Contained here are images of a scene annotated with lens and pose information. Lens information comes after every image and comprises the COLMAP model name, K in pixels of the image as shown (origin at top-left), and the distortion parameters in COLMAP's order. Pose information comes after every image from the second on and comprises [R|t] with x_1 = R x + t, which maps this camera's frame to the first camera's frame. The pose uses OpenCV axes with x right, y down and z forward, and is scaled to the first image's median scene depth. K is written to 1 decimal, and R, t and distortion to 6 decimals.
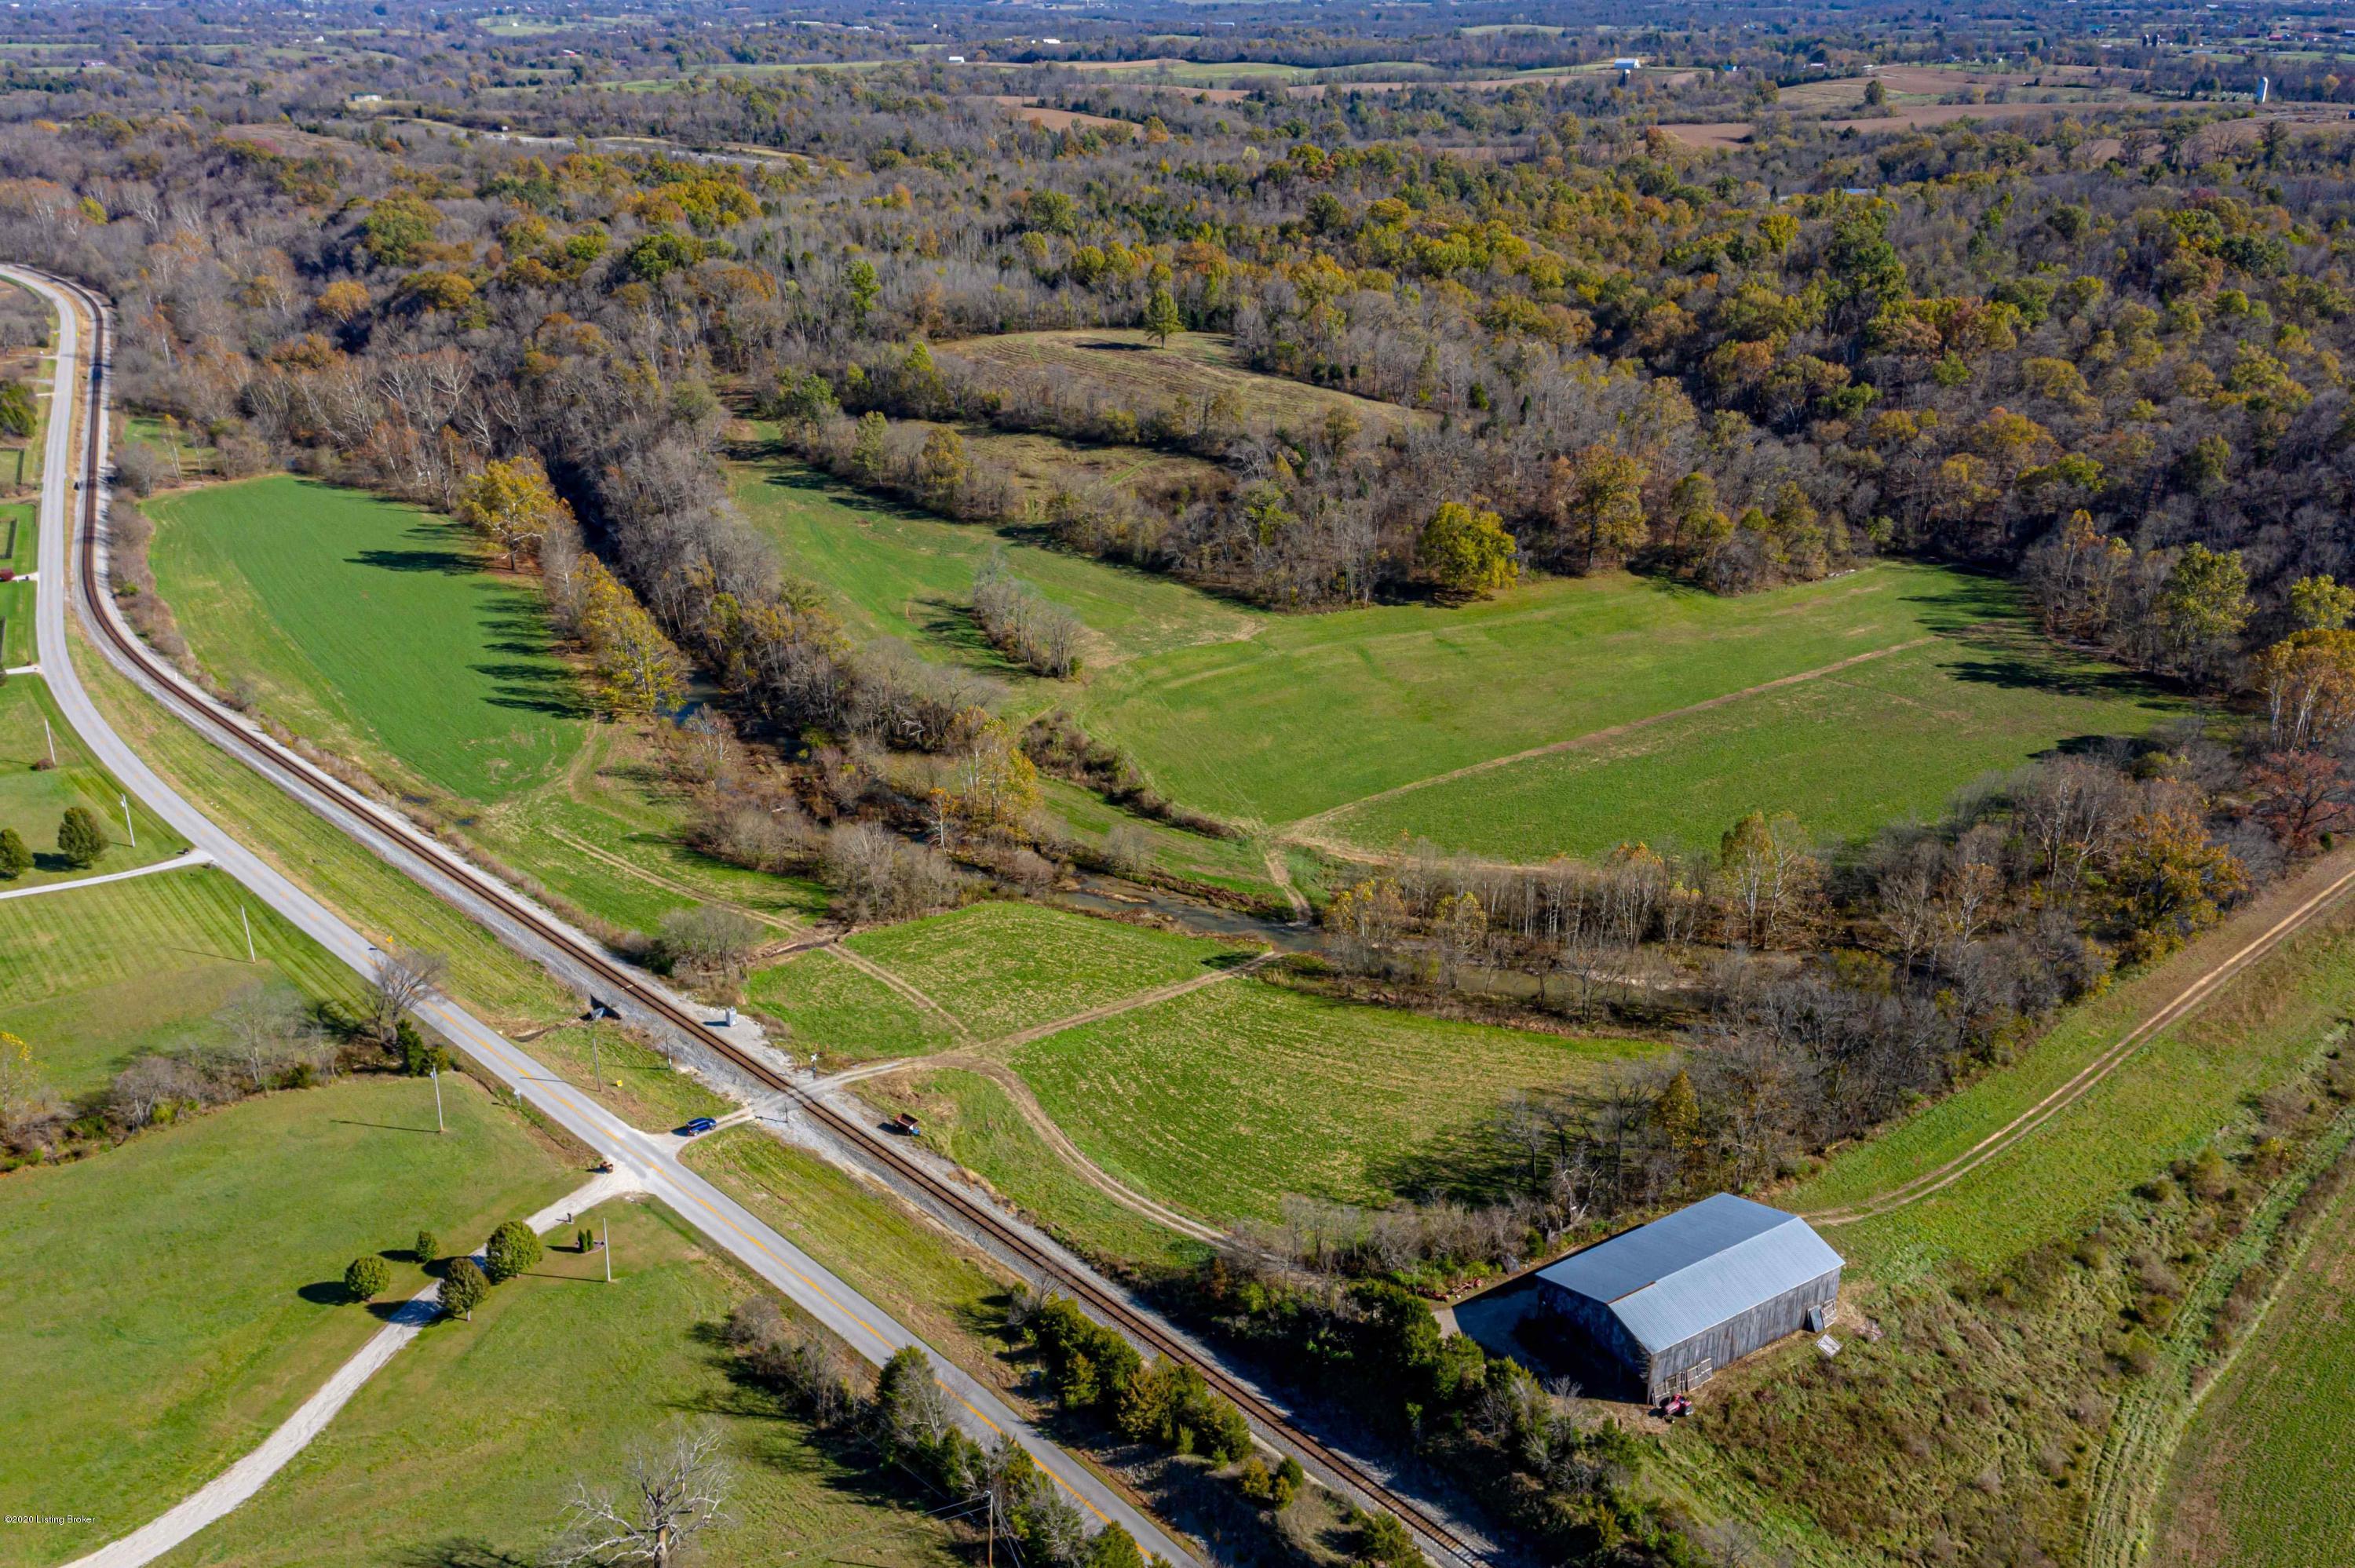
lens RADIAL K [[1842.9, 0, 1184.6], [0, 1842.9, 821.4], [0, 0, 1]] dist [0.239680, -0.323626]
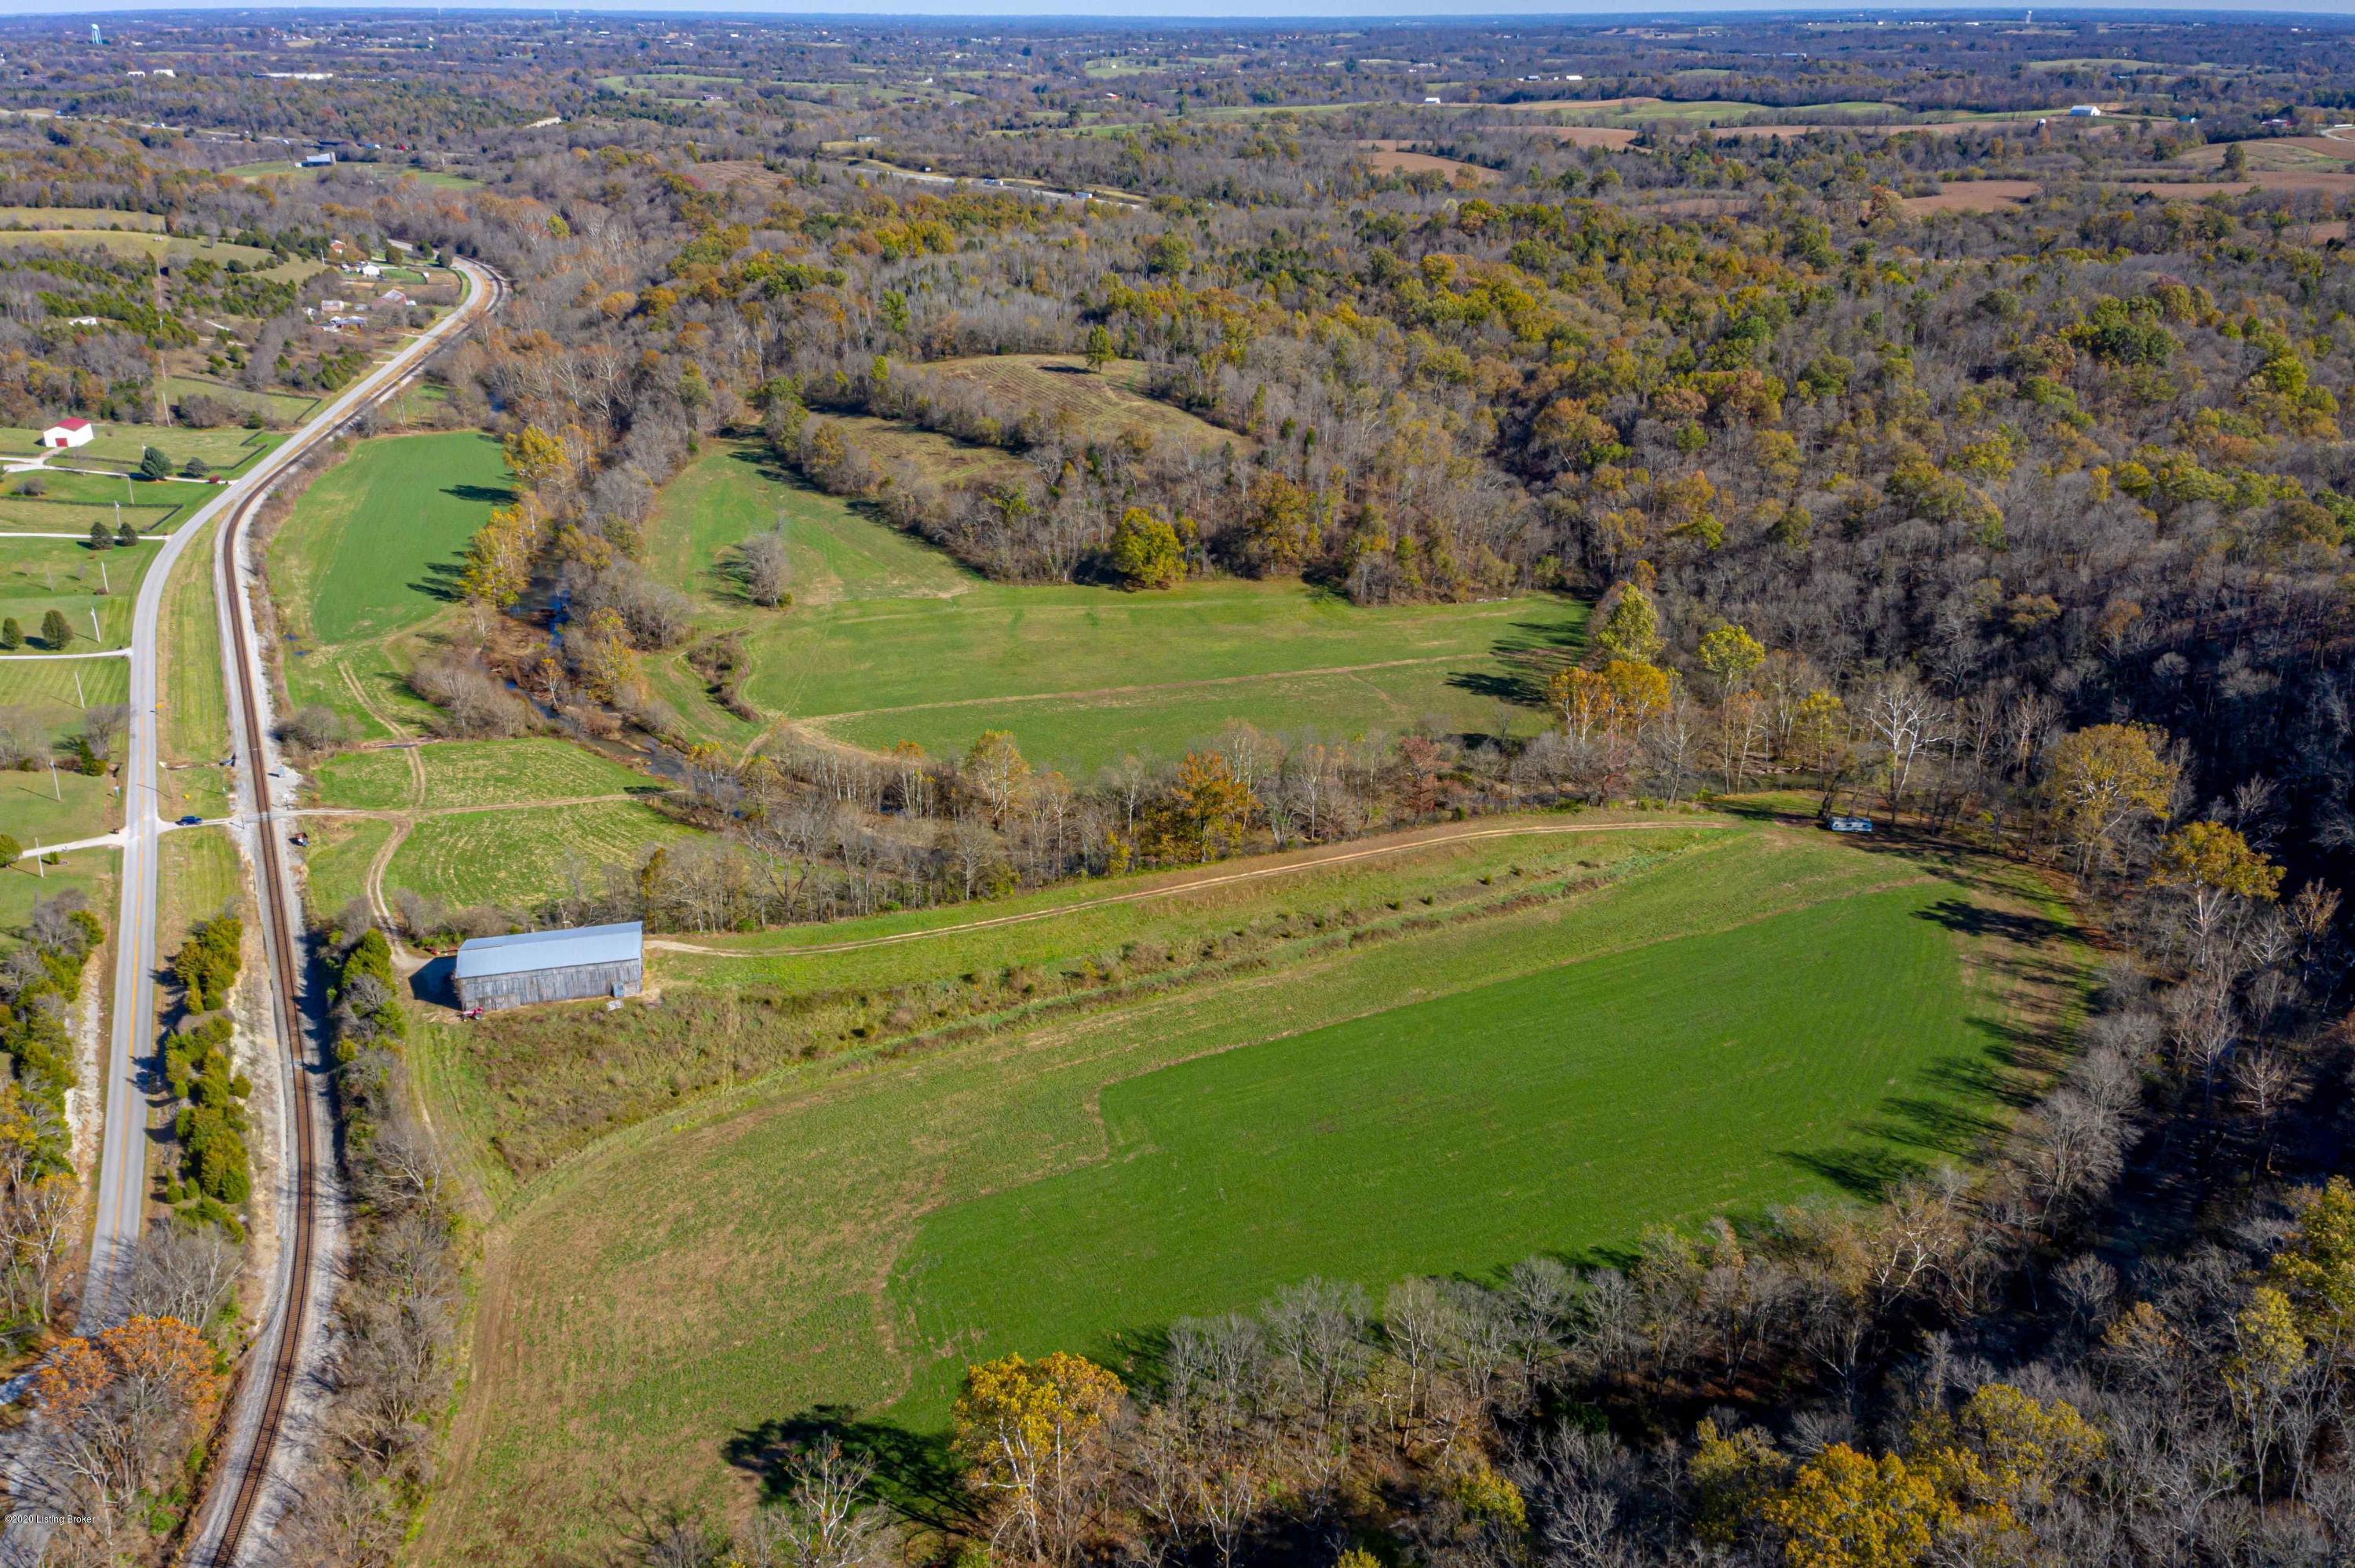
lens RADIAL K [[1842.9, 0, 1184.6], [0, 1842.9, 821.4], [0, 0, 1]] dist [0.239680, -0.323626]
pose [[0.946581, 0.125912, -0.296869, 0.540419], [-0.129294, 0.991572, 0.008300, 0.021358], [0.295412, 0.030526, 0.954882, -0.159590]]
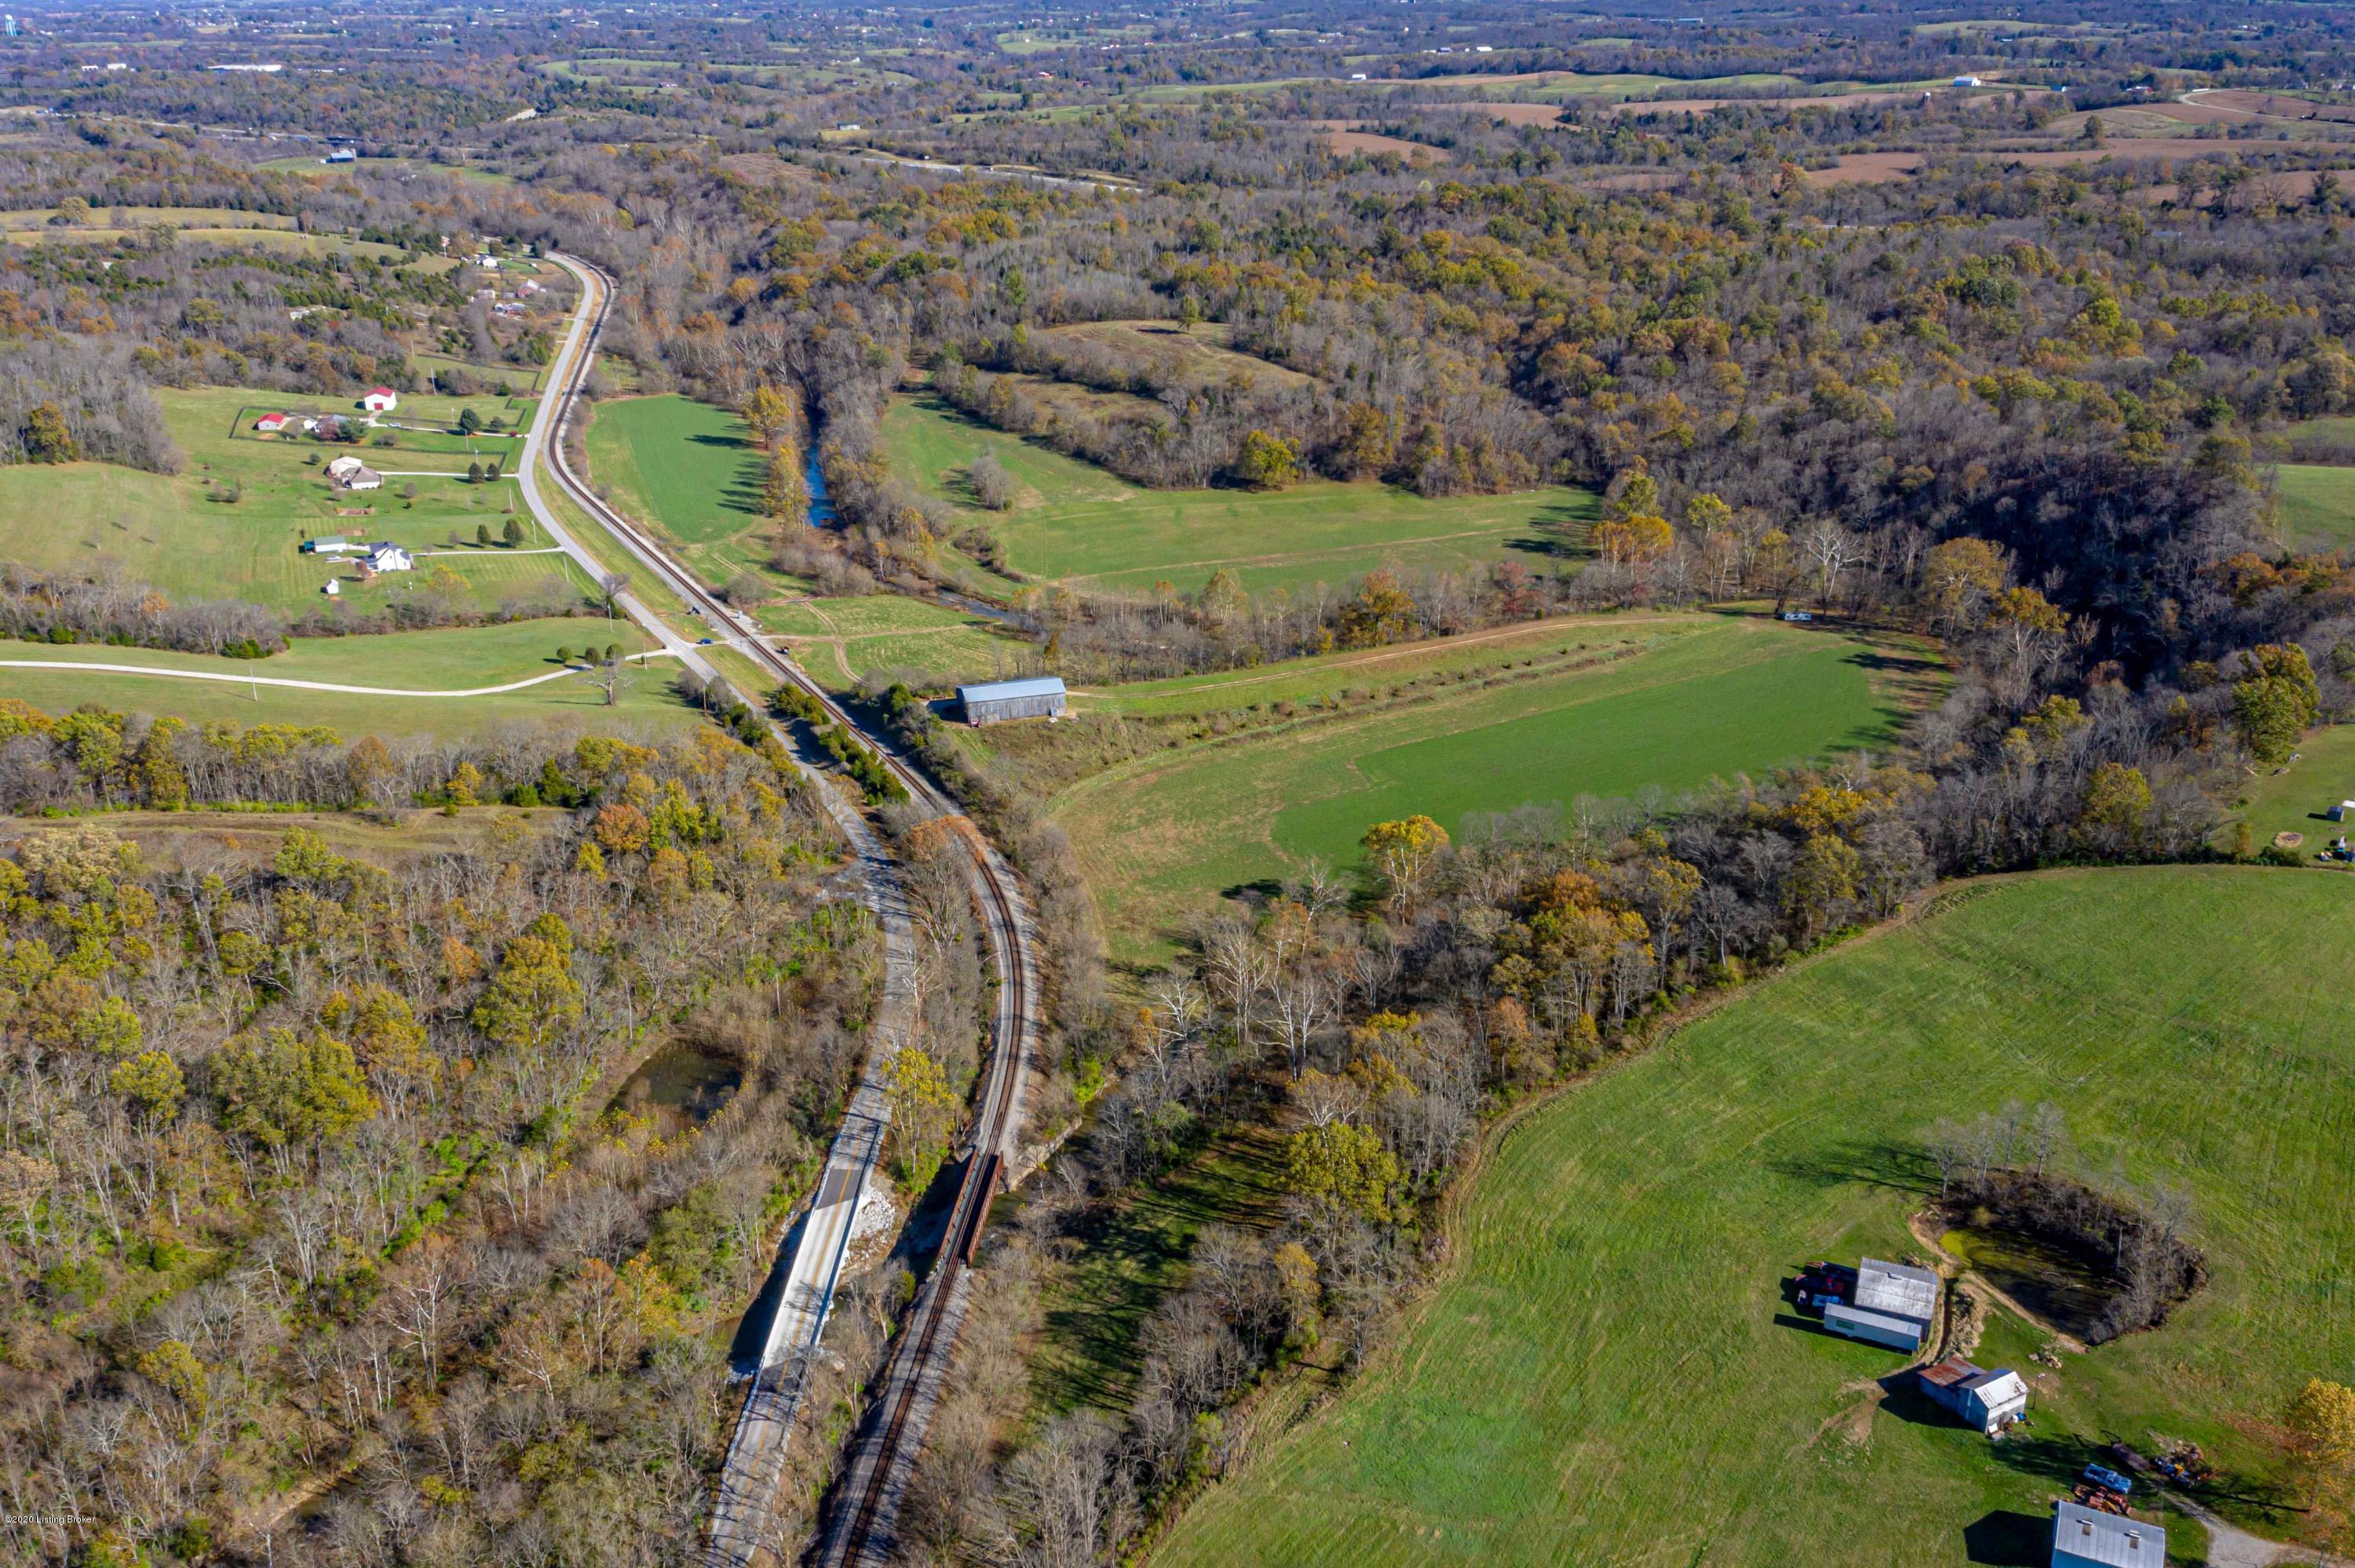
lens RADIAL K [[1909.1, 0, 1129.5], [0, 1909.1, 828.4], [0, 0, 1]] dist [0.236576, -0.323124]
pose [[0.957558, 0.102595, -0.269364, 0.510291], [-0.102573, 0.994624, 0.014194, 0.164616], [0.269372, 0.014038, 0.962934, -0.663953]]
